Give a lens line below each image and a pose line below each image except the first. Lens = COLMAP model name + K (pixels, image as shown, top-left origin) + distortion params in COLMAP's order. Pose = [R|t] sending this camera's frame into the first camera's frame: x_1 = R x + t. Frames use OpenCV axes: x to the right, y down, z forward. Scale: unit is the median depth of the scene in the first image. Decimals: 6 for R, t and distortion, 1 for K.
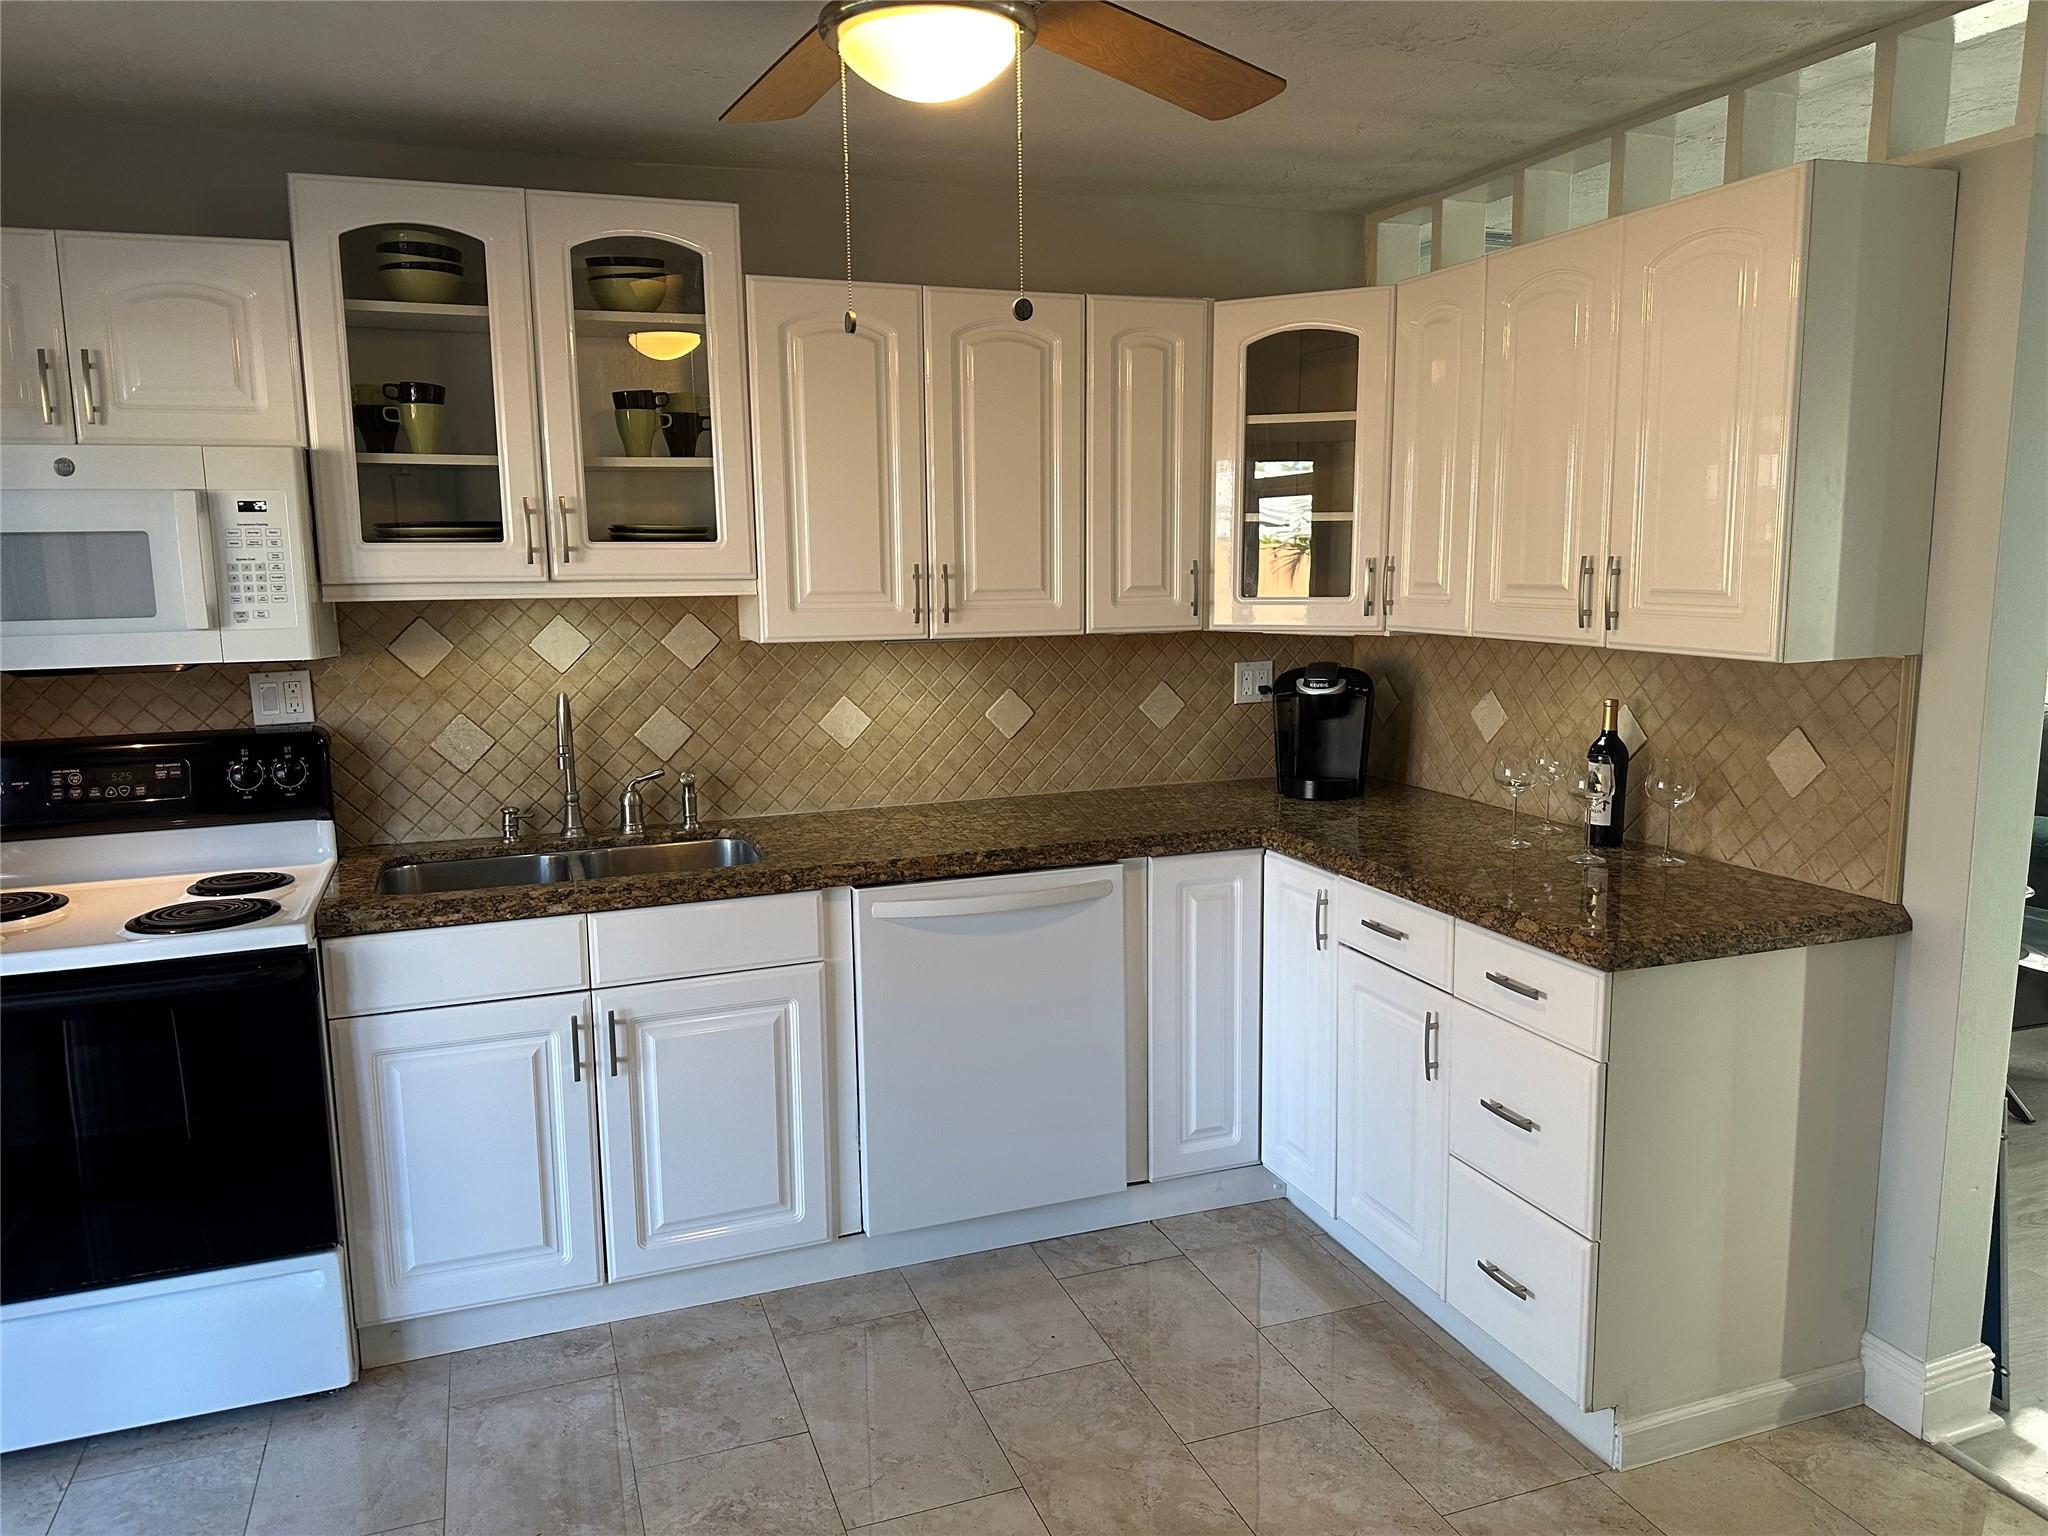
lens RADIAL K [[1448.2, 0, 1024.0], [0, 1448.2, 768.0], [0, 0, 1]] dist [0.223596, -0.363000]
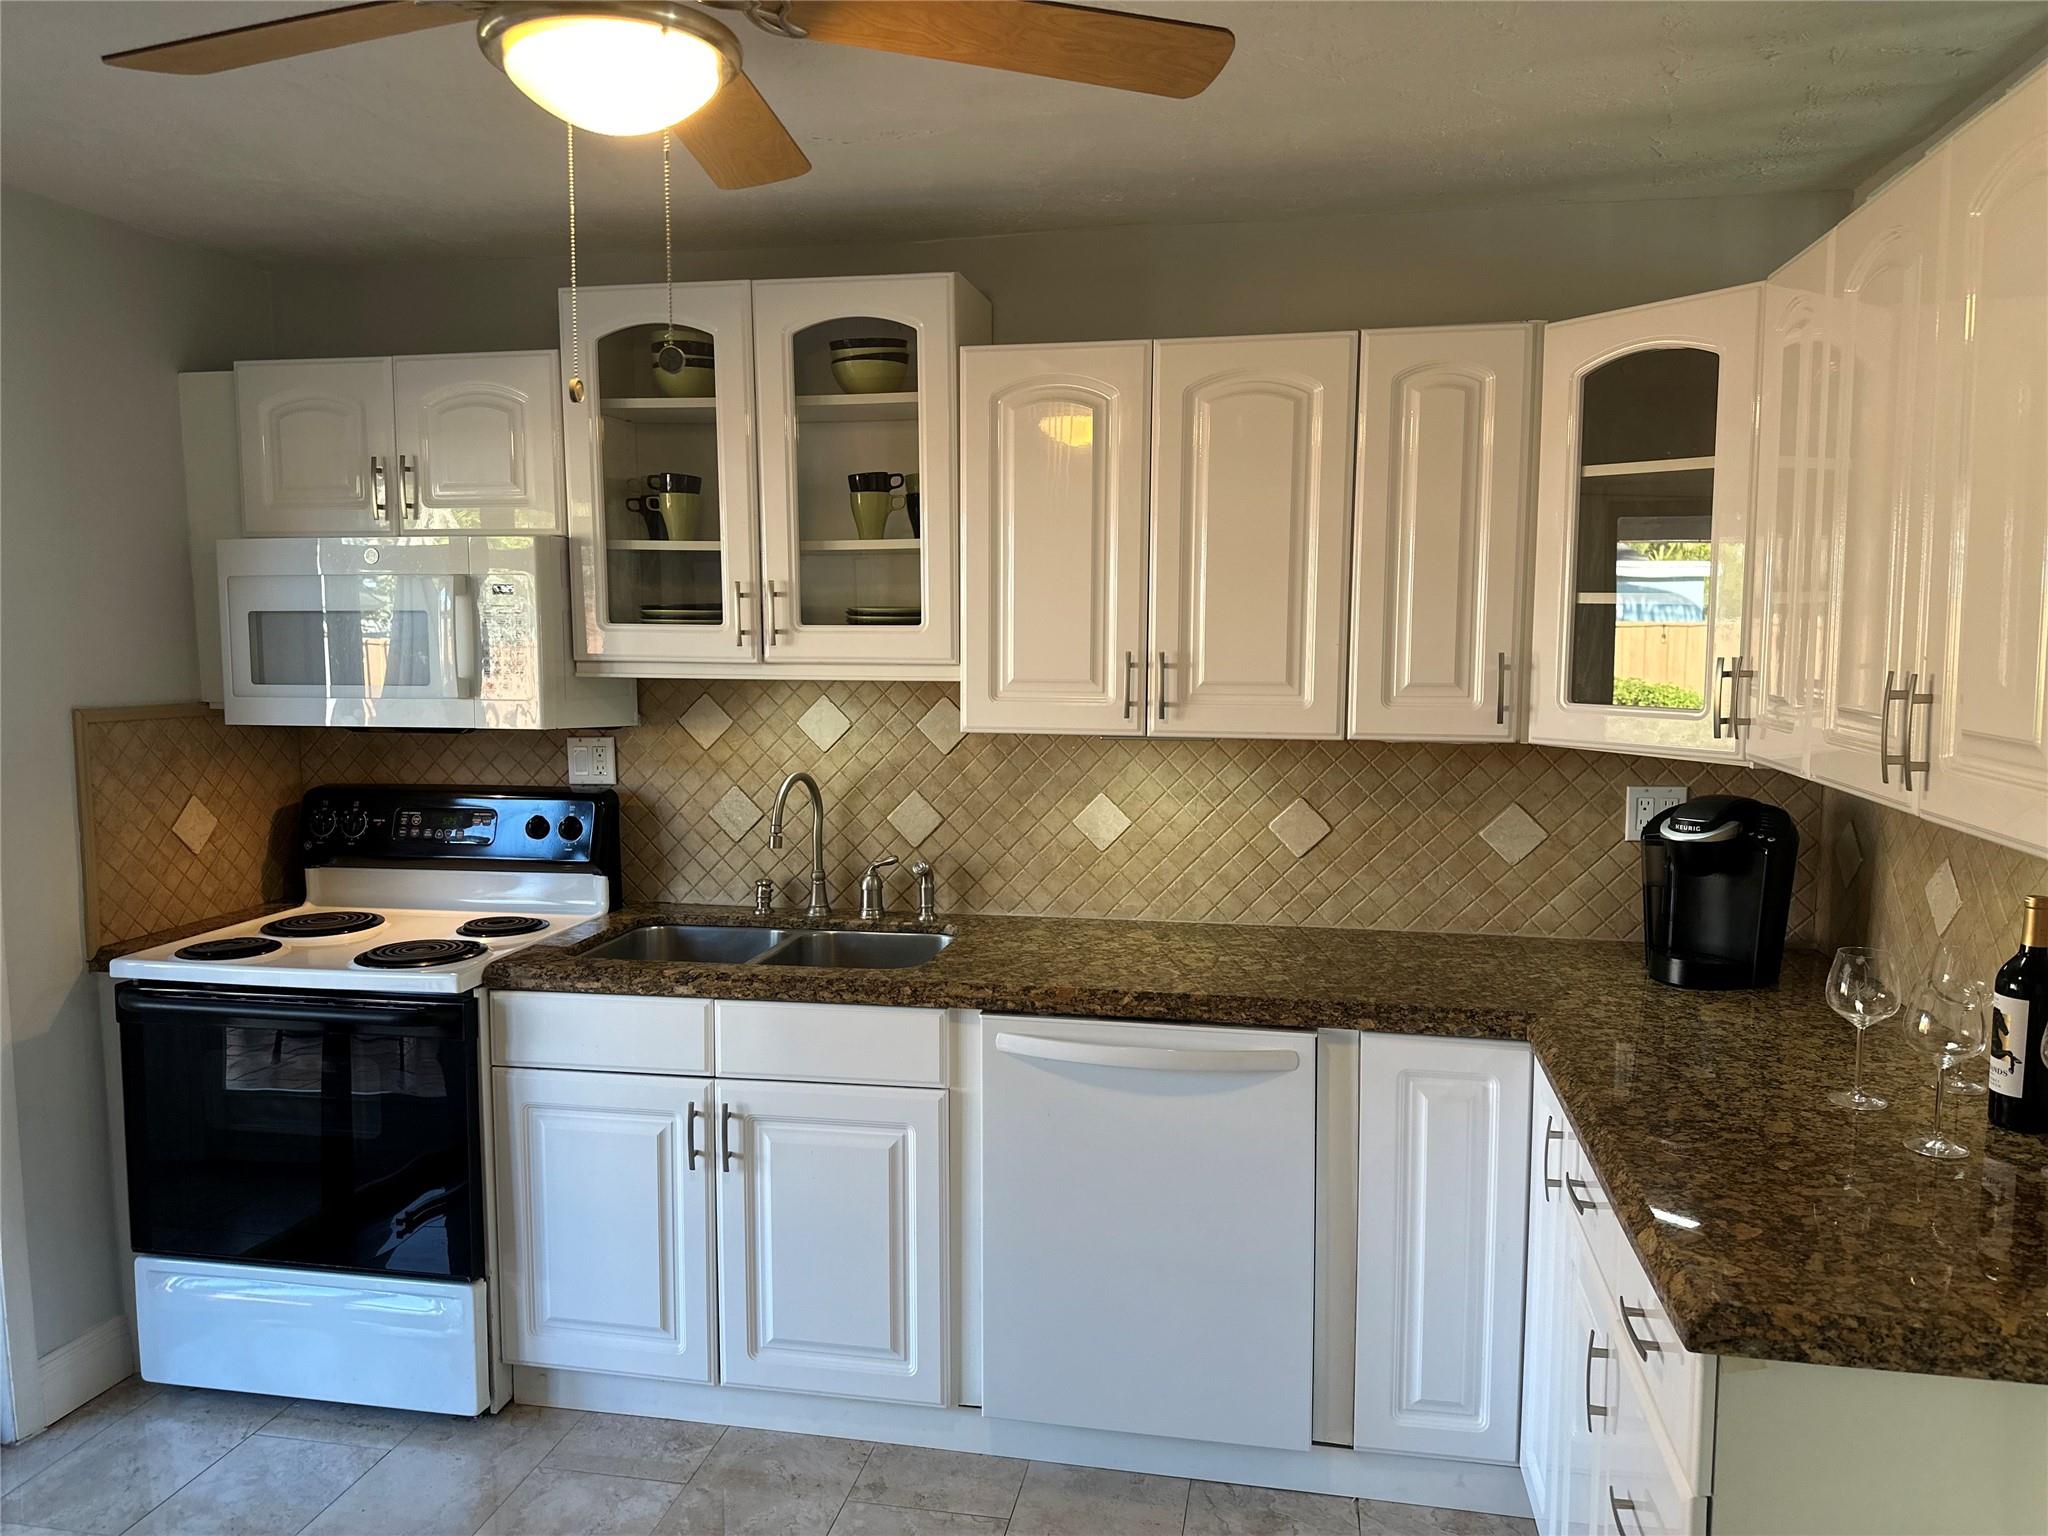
lens RADIAL K [[1439.6, 0, 1024.0], [0, 1439.6, 768.0], [0, 0, 1]] dist [0.205391, -0.369063]
pose [[0.858932, 0.065812, -0.507844, 0.330815], [-0.088767, 0.995829, -0.021084, -0.047728], [0.504338, 0.063190, 0.861191, 0.232102]]
